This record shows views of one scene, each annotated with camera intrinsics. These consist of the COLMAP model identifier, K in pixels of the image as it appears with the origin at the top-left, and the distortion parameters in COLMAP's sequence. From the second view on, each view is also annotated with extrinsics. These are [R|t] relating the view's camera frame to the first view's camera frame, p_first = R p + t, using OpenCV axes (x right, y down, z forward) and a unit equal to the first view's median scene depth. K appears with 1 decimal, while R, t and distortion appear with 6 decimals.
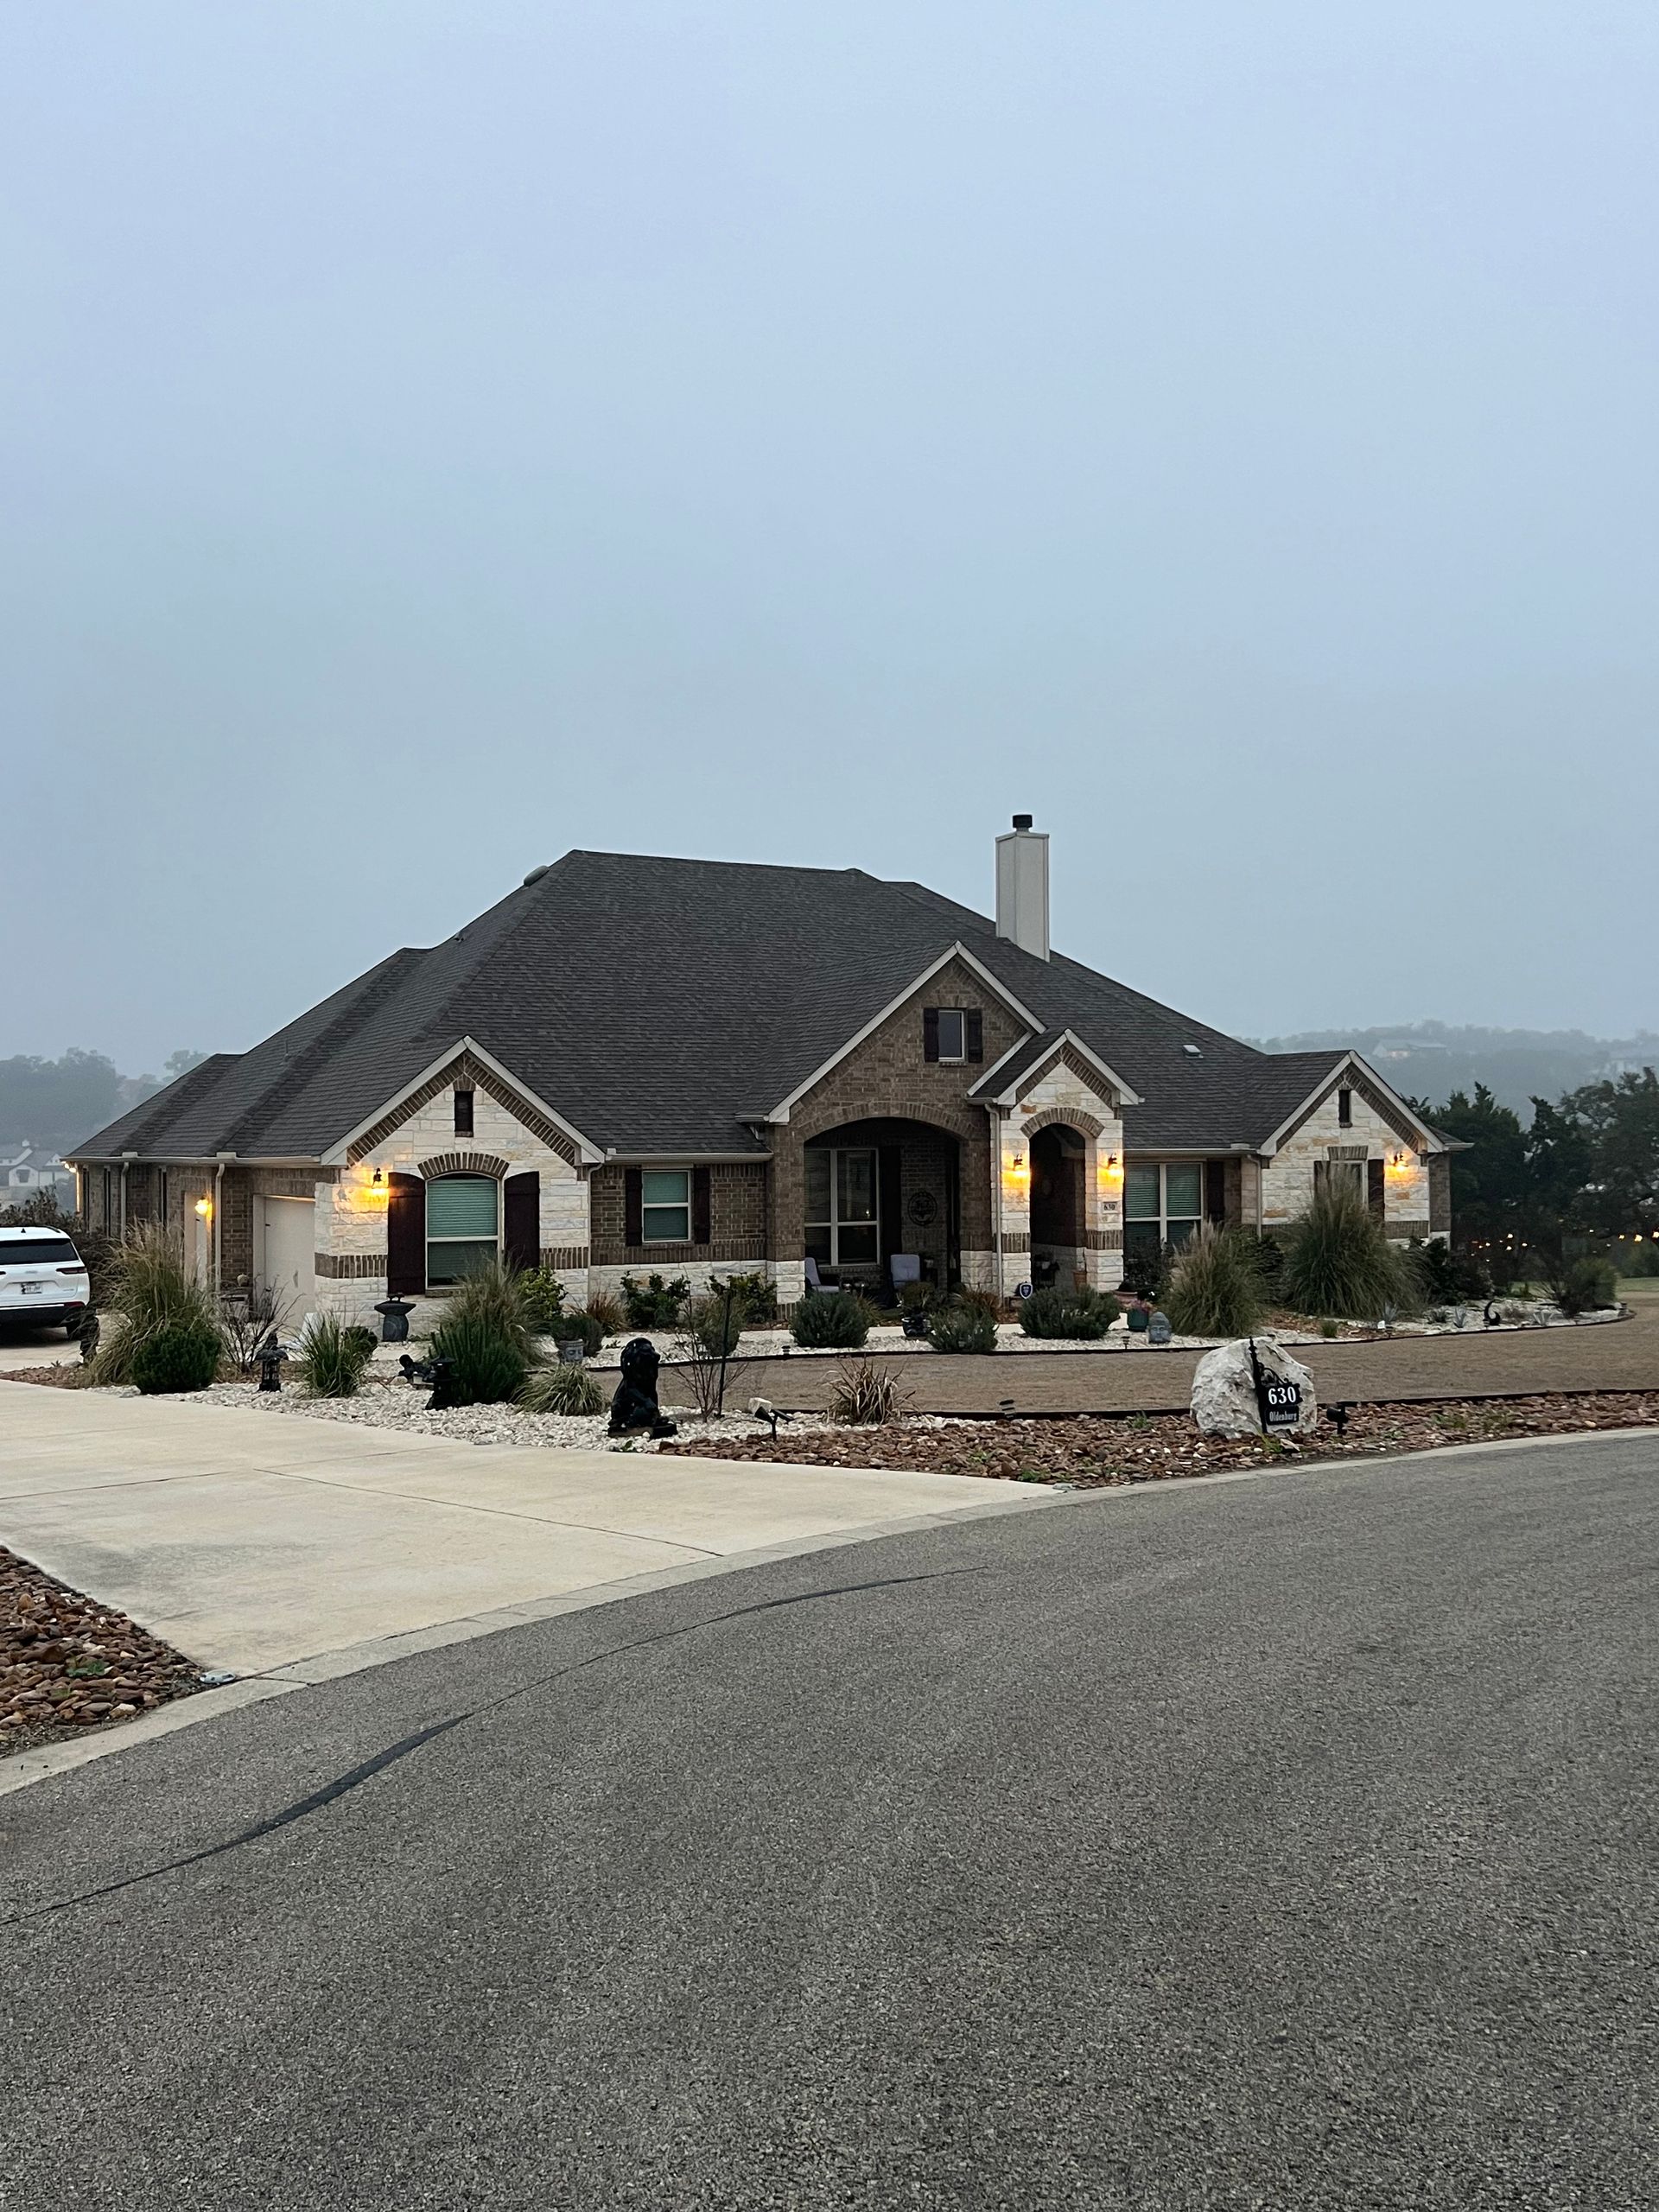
lens RADIAL K [[1468.5, 0, 829.5], [0, 1468.5, 1106.0], [0, 0, 1]] dist [-0.001792, -0.000455]
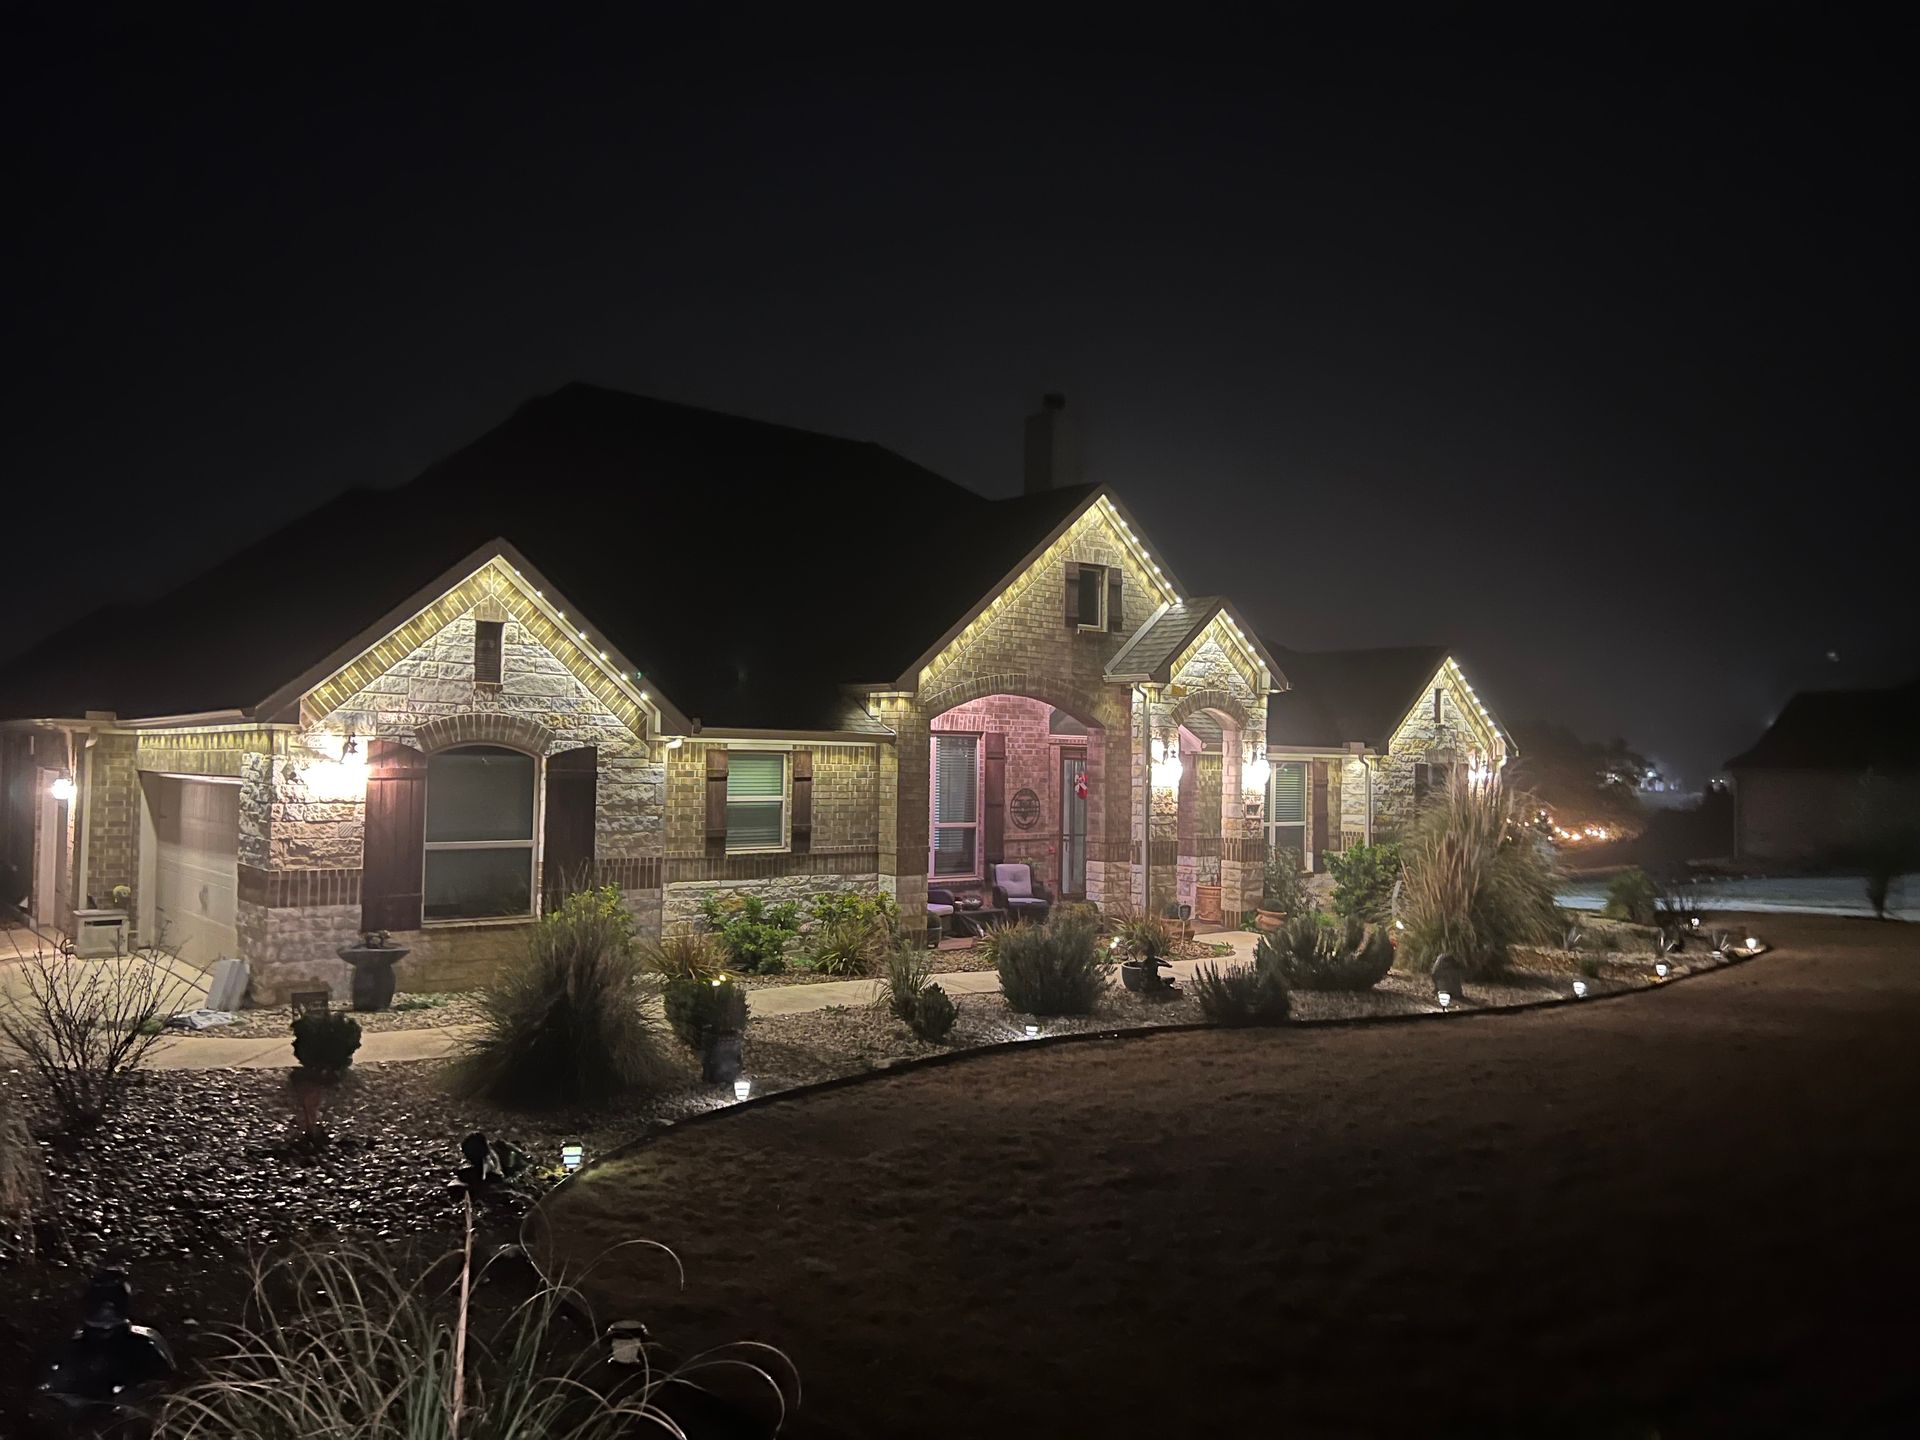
lens RADIAL K [[1281.2, 0, 960.0], [0, 1281.2, 720.0], [0, 0, 1]] dist [-0.000507, -0.003086]
pose [[0.983794, 0.029981, 0.176778, -0.123986], [-0.030739, 0.999526, 0.001555, 0.023509], [-0.176648, -0.006964, 0.984249, 0.347685]]
